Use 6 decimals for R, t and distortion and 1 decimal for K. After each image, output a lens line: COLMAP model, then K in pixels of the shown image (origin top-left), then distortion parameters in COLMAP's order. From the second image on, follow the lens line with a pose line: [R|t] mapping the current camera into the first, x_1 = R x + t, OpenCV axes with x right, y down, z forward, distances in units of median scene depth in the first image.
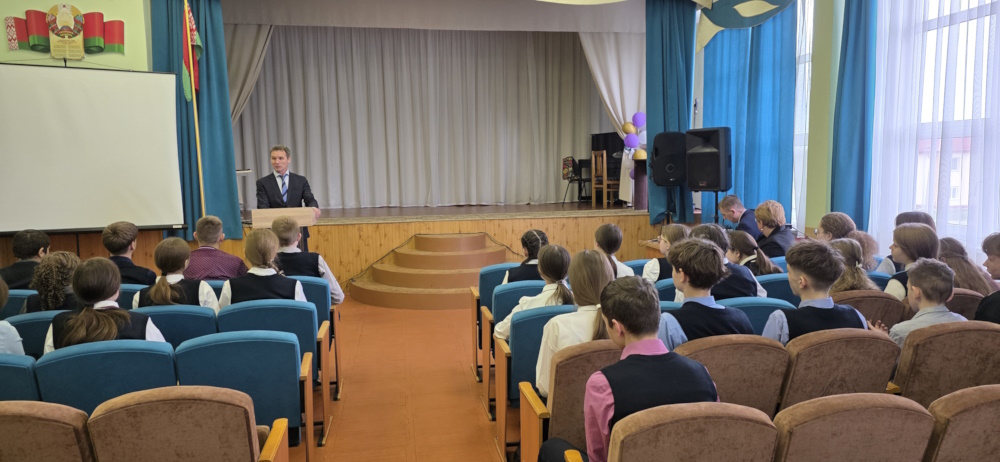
lens RADIAL K [[663.3, 0, 508.9], [0, 663.3, 231.1], [0, 0, 1]] dist [0.057876, -0.050318]
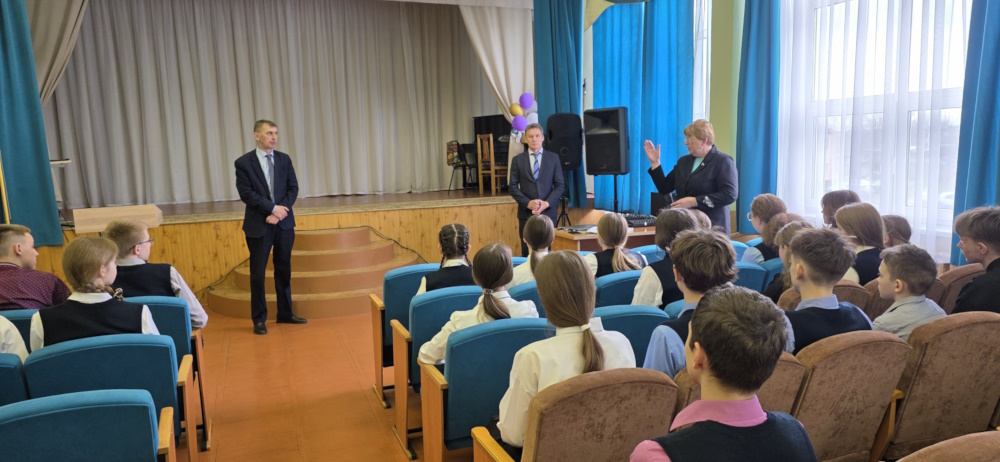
lens RADIAL K [[663.3, 0, 510.2], [0, 663.3, 233.8], [0, 0, 1]] dist [0.057876, -0.050318]
pose [[0.978507, -0.039534, 0.202388, -0.034799], [0.034716, 0.999024, 0.027306, -0.006150], [-0.203270, -0.019693, 0.978925, 0.098195]]
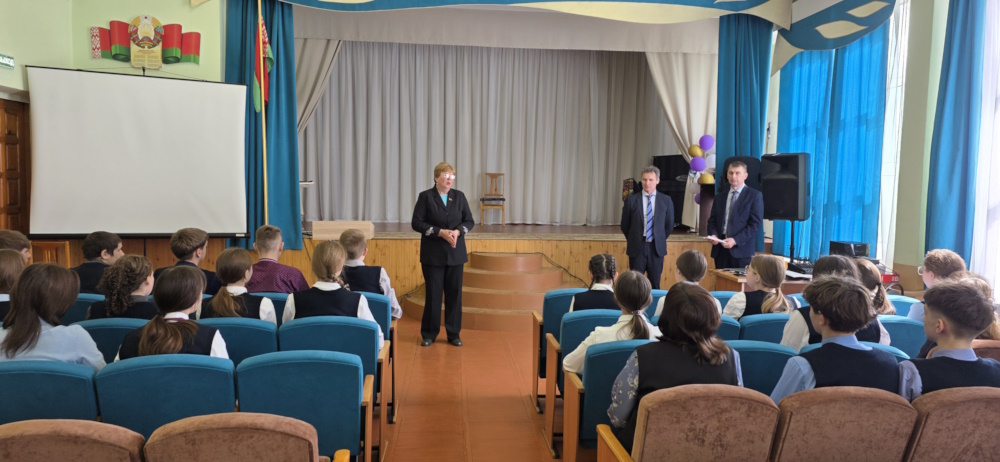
lens RADIAL K [[663.3, 0, 504.1], [0, 663.3, 224.9], [0, 0, 1]] dist [0.057876, -0.050318]
pose [[0.996115, 0.038370, -0.079261, -0.019834], [-0.041340, 0.998490, -0.036173, -0.002267], [0.077753, 0.039309, 0.996197, 0.029461]]
